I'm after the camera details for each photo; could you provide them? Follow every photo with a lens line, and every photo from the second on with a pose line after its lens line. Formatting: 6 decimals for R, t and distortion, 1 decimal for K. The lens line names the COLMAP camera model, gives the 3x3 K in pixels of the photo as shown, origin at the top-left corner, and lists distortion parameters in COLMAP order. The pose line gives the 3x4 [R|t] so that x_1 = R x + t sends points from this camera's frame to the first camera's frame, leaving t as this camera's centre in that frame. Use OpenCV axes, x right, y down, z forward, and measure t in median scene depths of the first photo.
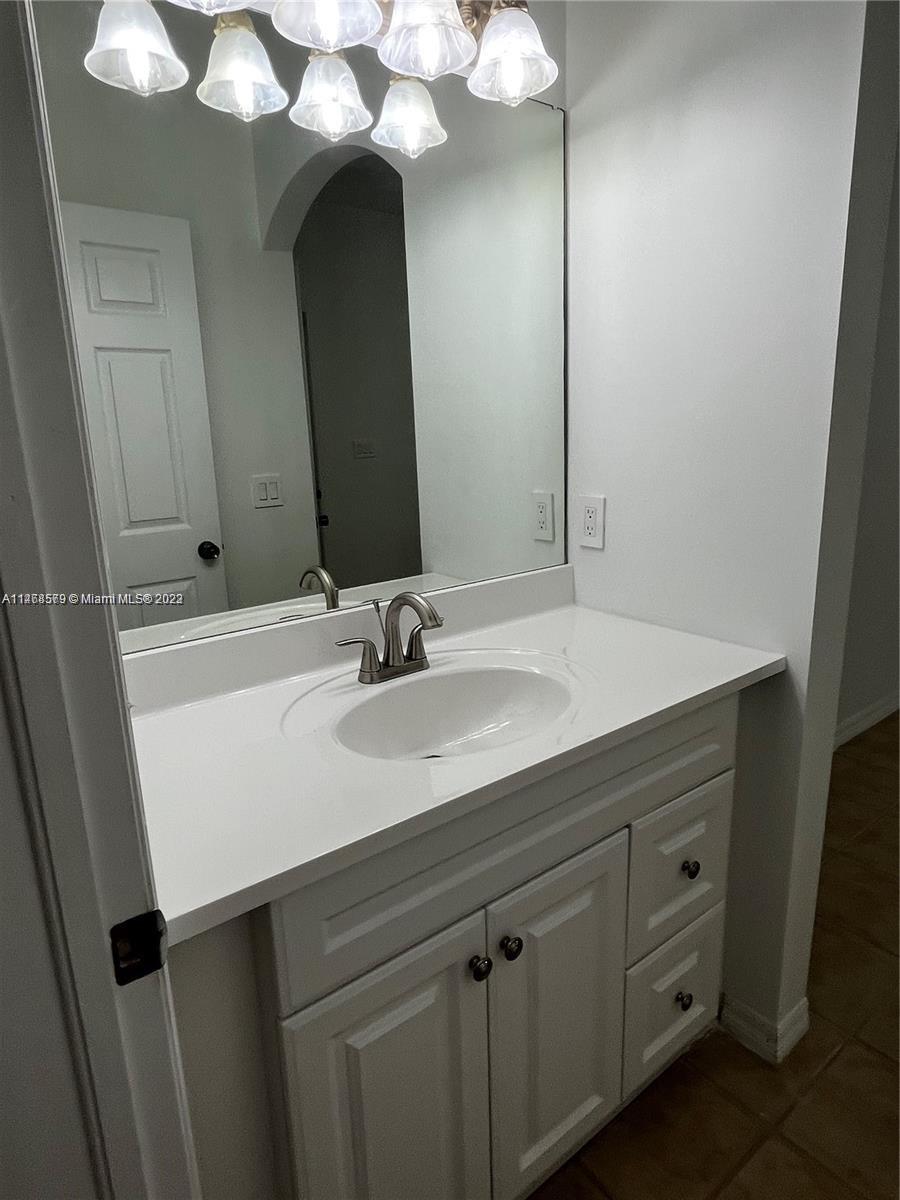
lens RADIAL K [[716.5, 0, 456.2], [0, 716.5, 602.6], [0, 0, 1]] dist [-0.001888, -0.001270]
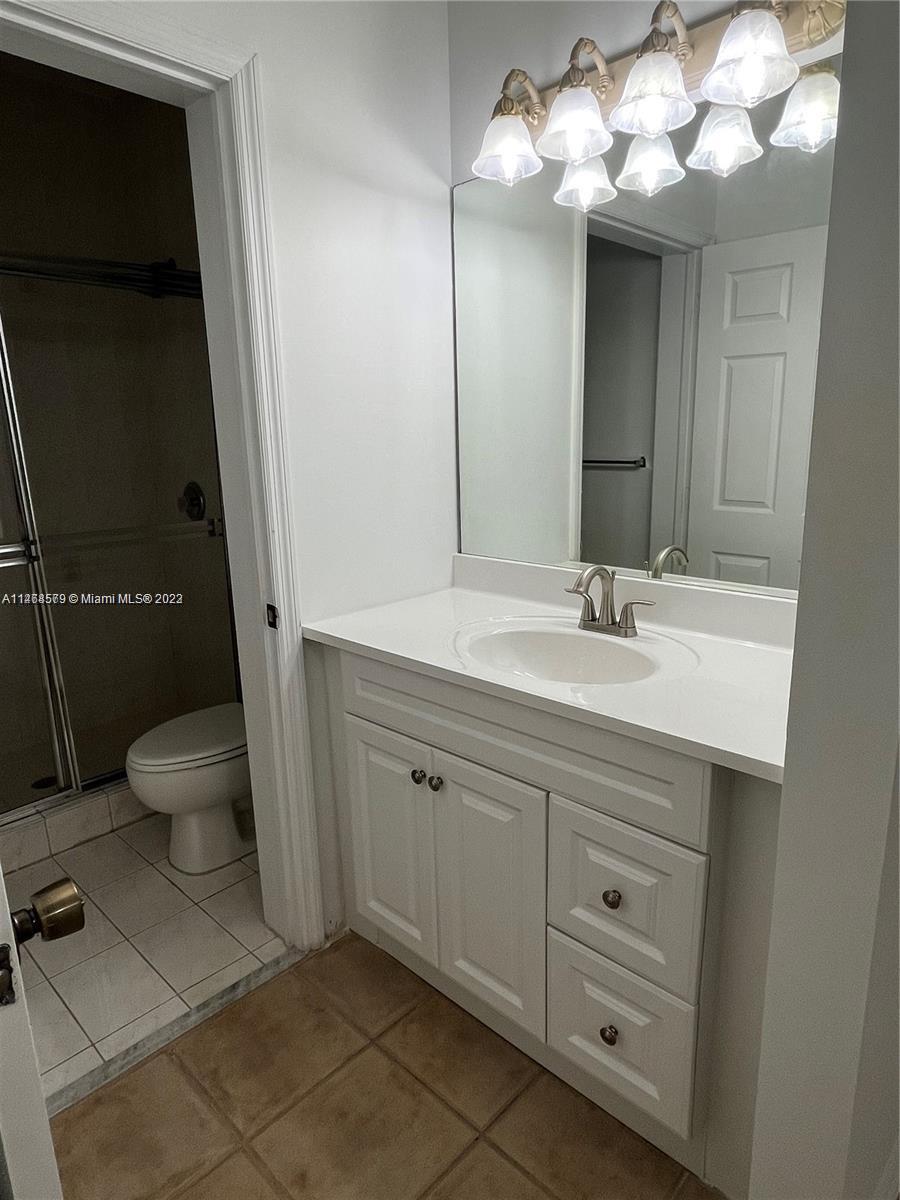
lens RADIAL K [[716.5, 0, 456.4], [0, 716.5, 598.0], [0, 0, 1]] dist [-0.001888, -0.001270]
pose [[0.138303, 0.246220, -0.959296, 1.113084], [-0.223048, 0.951464, 0.212053, -0.171458], [0.964947, 0.184641, 0.186509, 0.532016]]
